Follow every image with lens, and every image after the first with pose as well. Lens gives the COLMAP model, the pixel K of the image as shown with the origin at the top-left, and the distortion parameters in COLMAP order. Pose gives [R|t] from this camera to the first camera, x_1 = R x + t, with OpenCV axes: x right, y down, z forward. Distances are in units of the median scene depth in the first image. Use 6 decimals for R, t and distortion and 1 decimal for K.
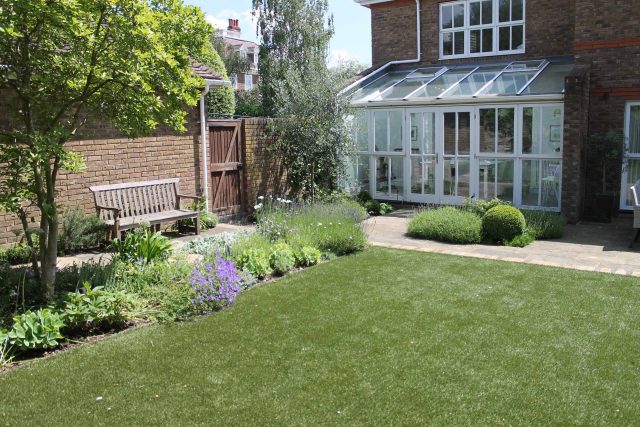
lens RADIAL K [[630.3, 0, 319.2], [0, 630.3, 192.3], [0, 0, 1]] dist [-0.012966, -0.003158]
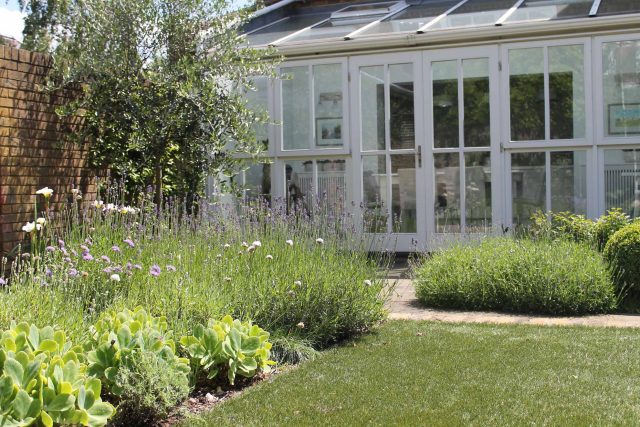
lens RADIAL K [[859.5, 0, 320.0], [0, 859.5, 213.5], [0, 0, 1]] dist [-0.025136, -0.022599]
pose [[0.971393, -0.002863, 0.237459, -0.054329], [0.025548, 0.995384, -0.092509, 0.060985], [-0.236098, 0.095929, 0.966983, 0.491745]]
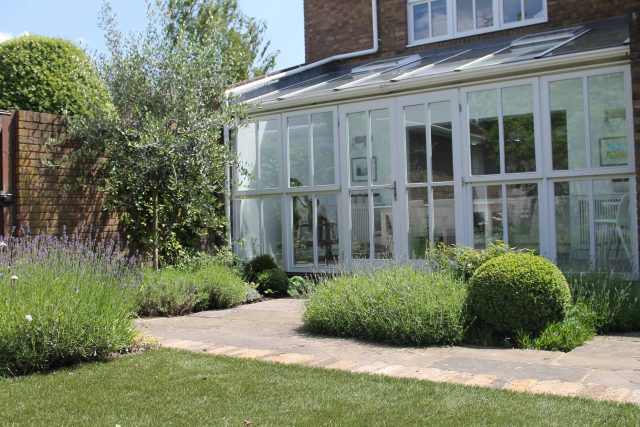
lens RADIAL K [[716.4, 0, 320.9], [0, 716.4, 197.6], [0, 0, 1]] dist [-0.014190, -0.016331]
pose [[0.999971, -0.007335, 0.002245, 0.154867], [0.007583, 0.989432, -0.144797, 0.050766], [-0.001159, 0.144810, 0.989459, 0.499649]]
